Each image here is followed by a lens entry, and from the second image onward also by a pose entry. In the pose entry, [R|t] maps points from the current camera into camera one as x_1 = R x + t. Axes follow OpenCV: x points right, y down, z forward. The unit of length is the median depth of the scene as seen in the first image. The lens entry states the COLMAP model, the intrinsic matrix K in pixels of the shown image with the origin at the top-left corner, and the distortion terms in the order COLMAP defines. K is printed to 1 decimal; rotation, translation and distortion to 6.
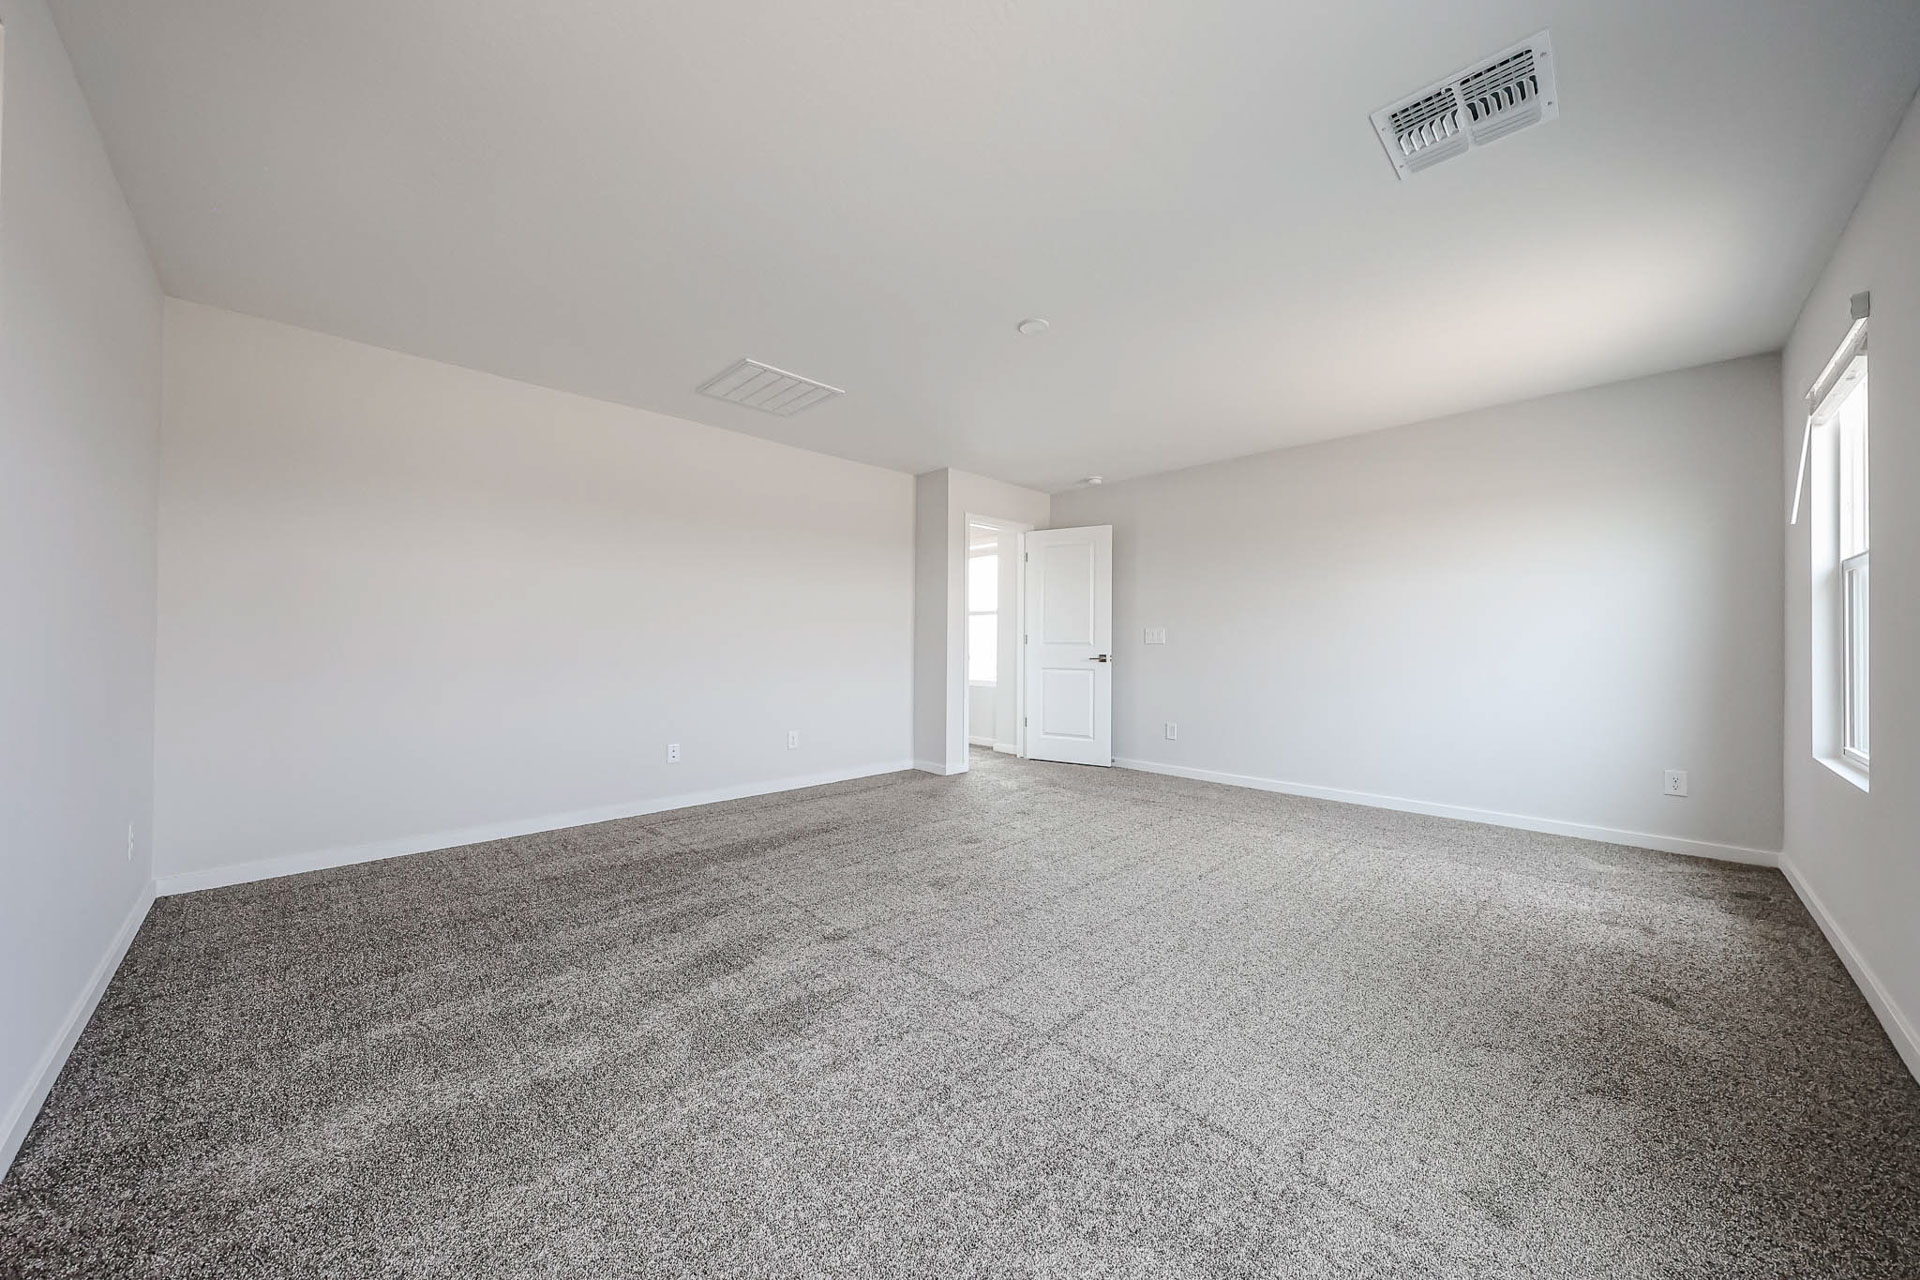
lens RADIAL K [[667.3, 0, 955.5], [0, 667.3, 638.2], [0, 0, 1]] dist [0.001872, -0.000468]
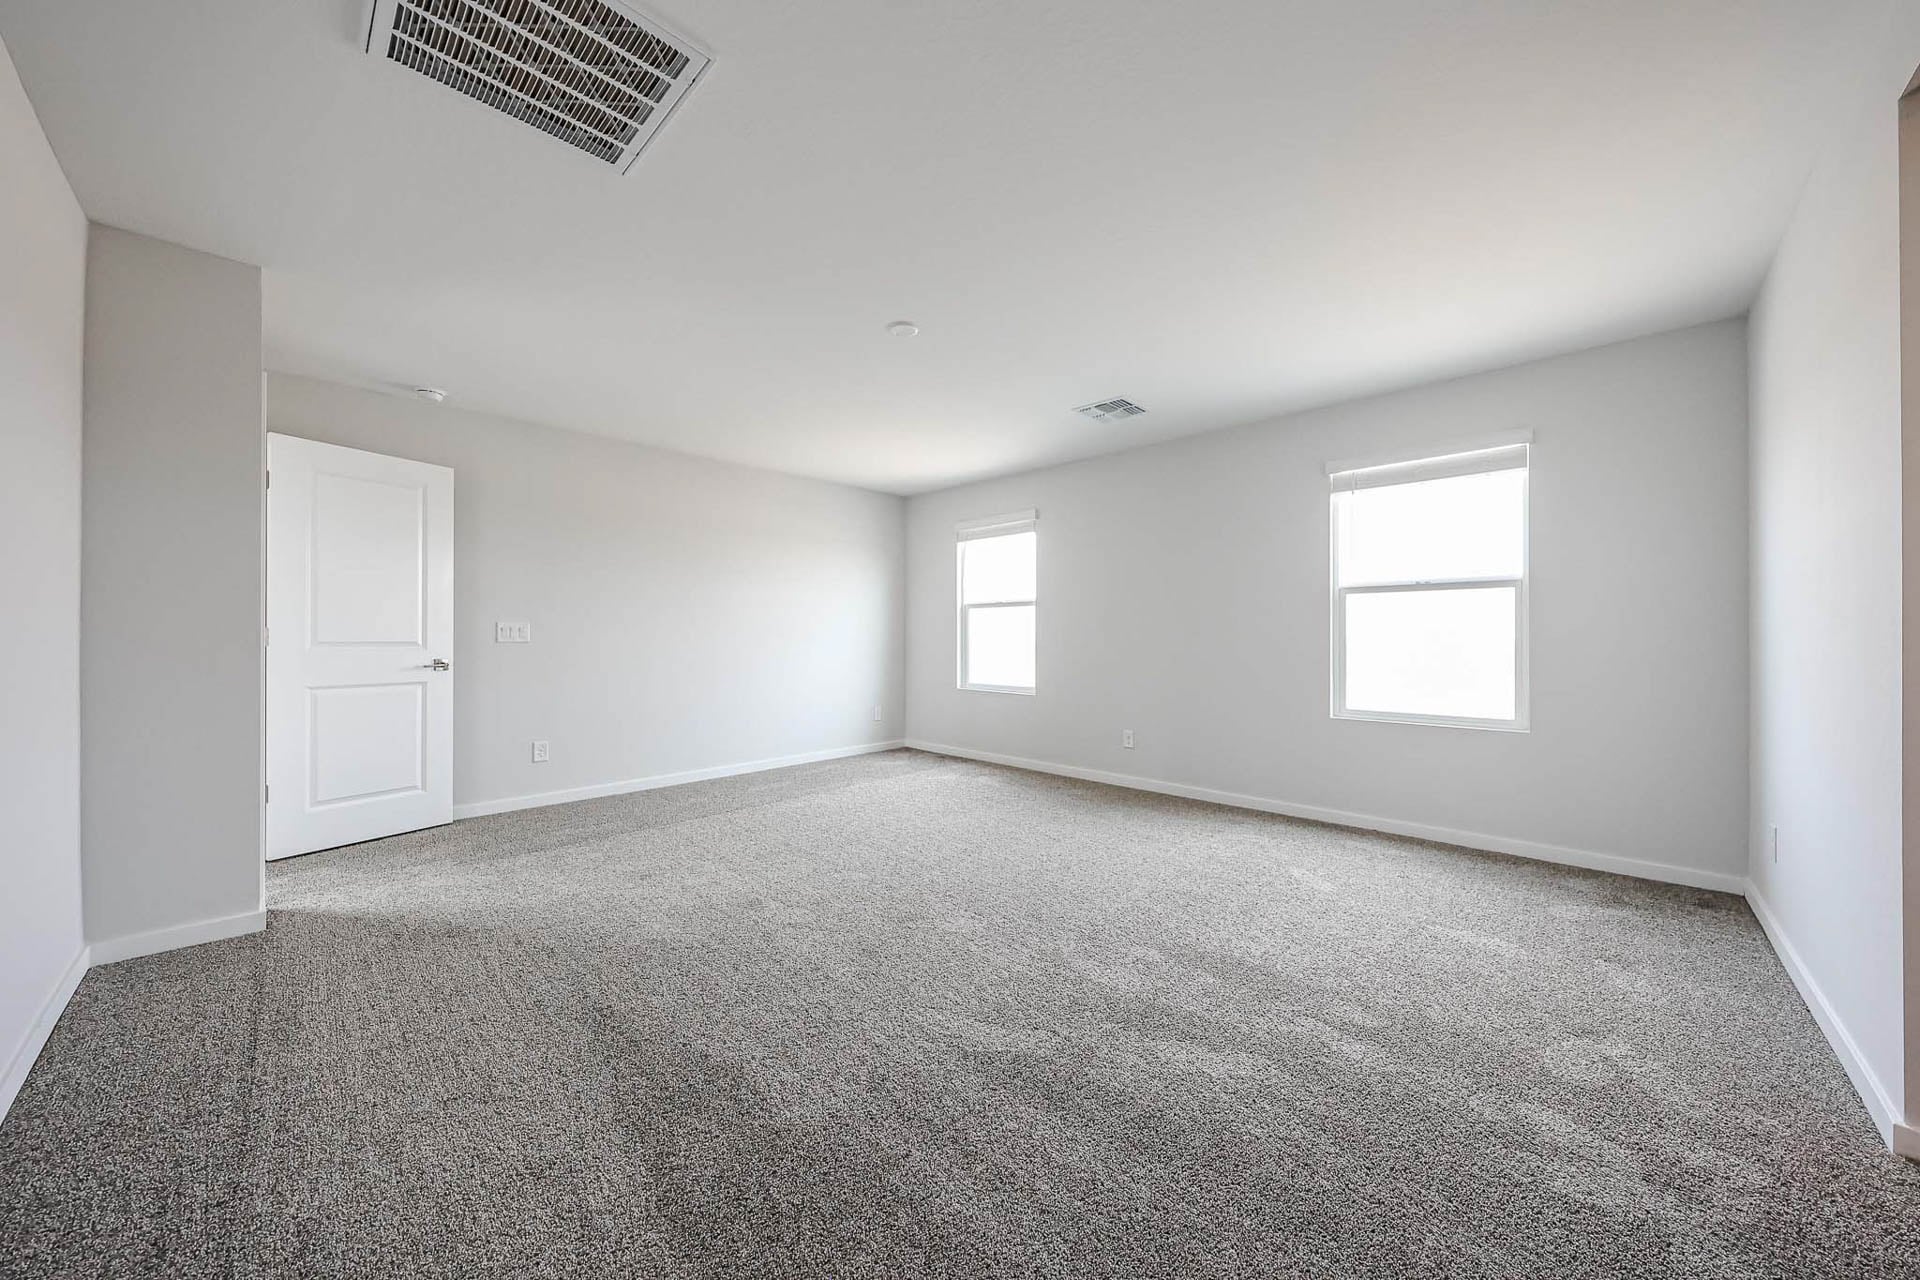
lens RADIAL K [[667.3, 0, 967.4], [0, 667.3, 643.3], [0, 0, 1]] dist [0.001872, -0.000468]
pose [[-0.048810, -0.012985, 0.998724, -0.496961], [-0.009349, 0.999878, 0.012543, -0.004882], [-0.998764, -0.008725, -0.048925, 0.526382]]
